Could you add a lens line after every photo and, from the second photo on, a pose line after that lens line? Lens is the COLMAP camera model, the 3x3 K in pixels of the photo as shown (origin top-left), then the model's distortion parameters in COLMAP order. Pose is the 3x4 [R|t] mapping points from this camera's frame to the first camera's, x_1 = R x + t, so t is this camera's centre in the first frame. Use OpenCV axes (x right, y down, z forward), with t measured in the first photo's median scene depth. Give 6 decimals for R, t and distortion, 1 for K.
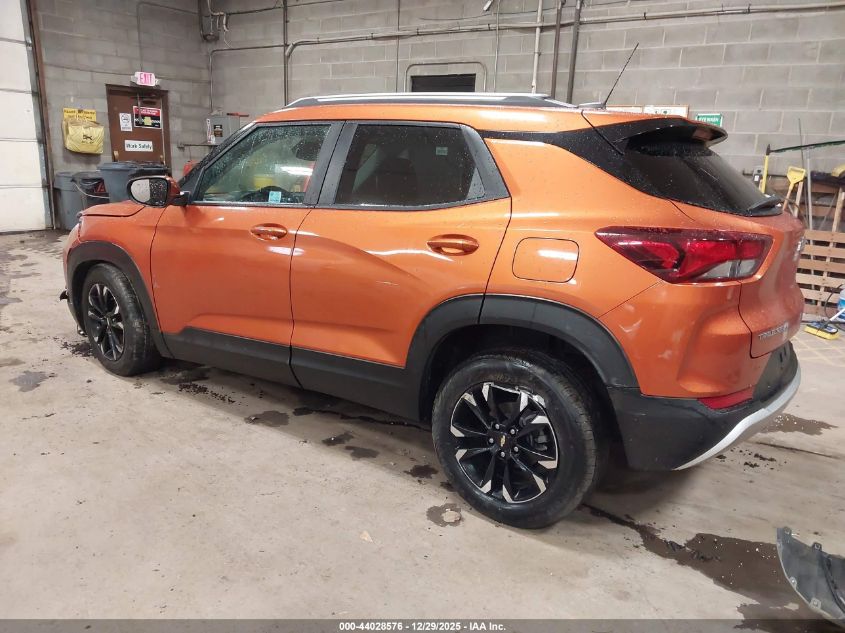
lens RADIAL K [[632.3, 0, 422.3], [0, 632.3, 313.3], [0, 0, 1]] dist [-0.008082, -0.008147]
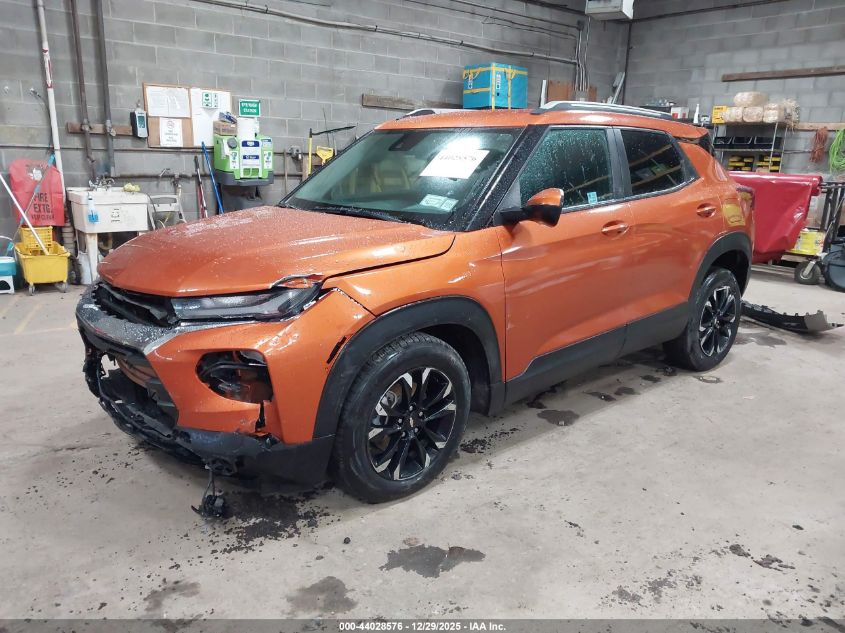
lens RADIAL K [[632.3, 0, 422.3], [0, 632.3, 314.5], [0, 0, 1]] dist [-0.008082, -0.008147]
pose [[0.272747, -0.270477, 0.923283, -0.635122], [0.222571, 0.951374, 0.212956, -0.136615], [-0.935987, 0.147413, 0.319685, 0.451139]]
